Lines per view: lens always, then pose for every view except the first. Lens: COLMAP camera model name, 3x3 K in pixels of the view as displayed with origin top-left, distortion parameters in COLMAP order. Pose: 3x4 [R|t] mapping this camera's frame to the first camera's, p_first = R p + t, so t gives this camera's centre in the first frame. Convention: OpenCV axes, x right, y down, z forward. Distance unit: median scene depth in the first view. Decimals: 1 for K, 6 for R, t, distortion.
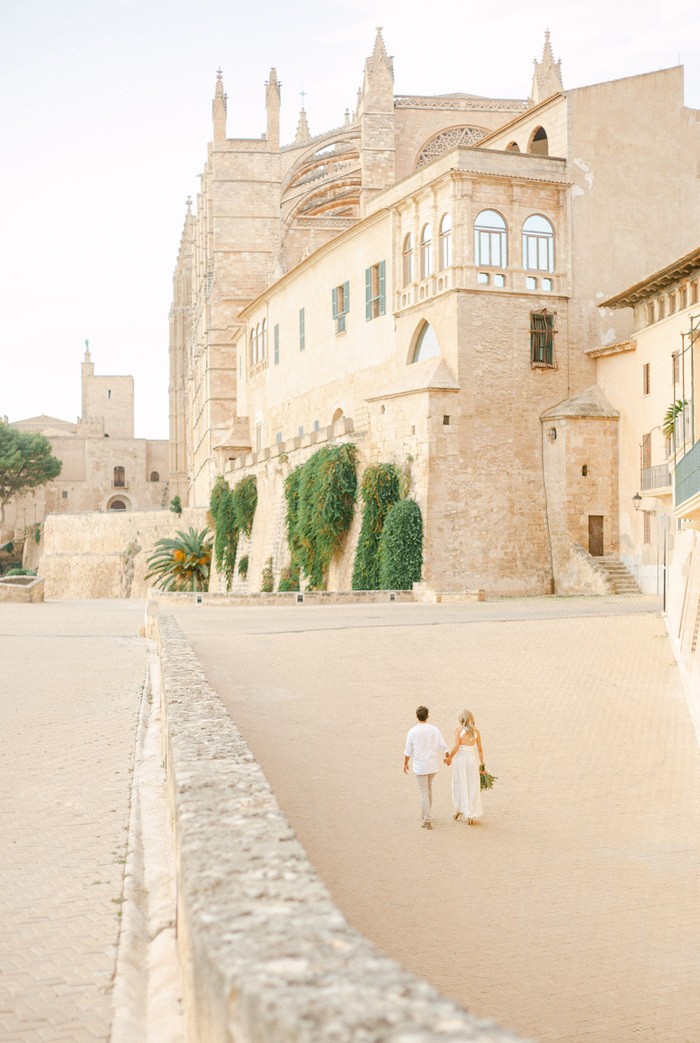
lens RADIAL K [[1538.9, 0, 363.8], [0, 1538.9, 537.9], [0, 0, 1]] dist [-0.120379, 0.000000]
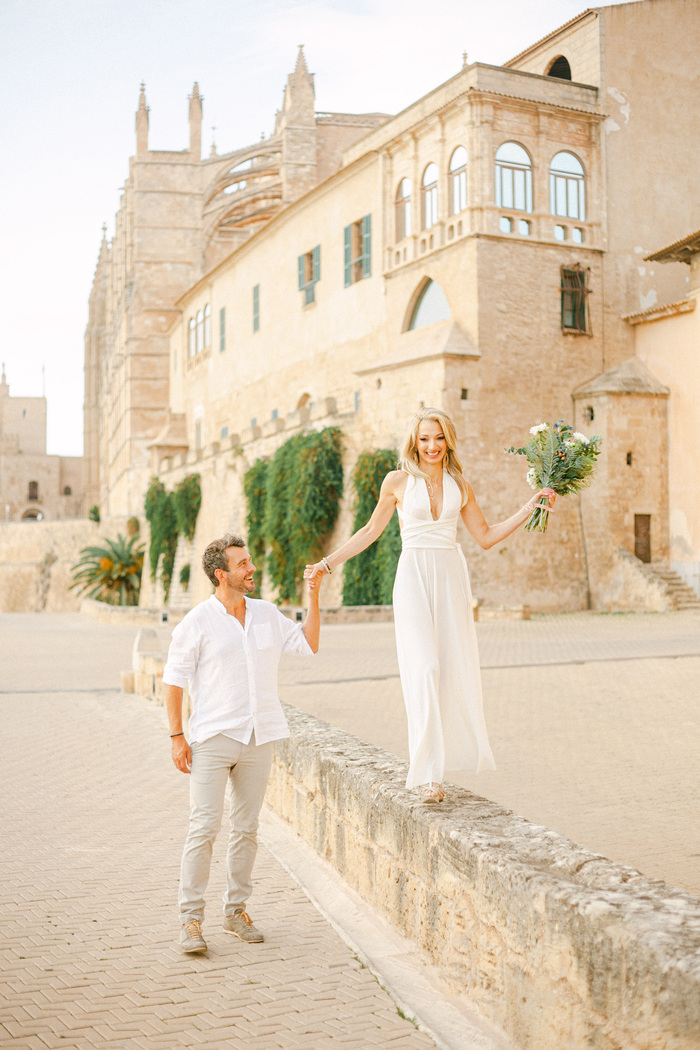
lens RADIAL K [[1436.2, 0, 337.6], [0, 1436.2, 489.6], [0, 0, 1]] dist [-0.109123, 0.000000]
pose [[0.998589, 0.007513, 0.052573, -0.046996], [-0.005229, 0.999042, -0.043451, 0.005901], [-0.052850, 0.043115, 0.997671, 0.228792]]
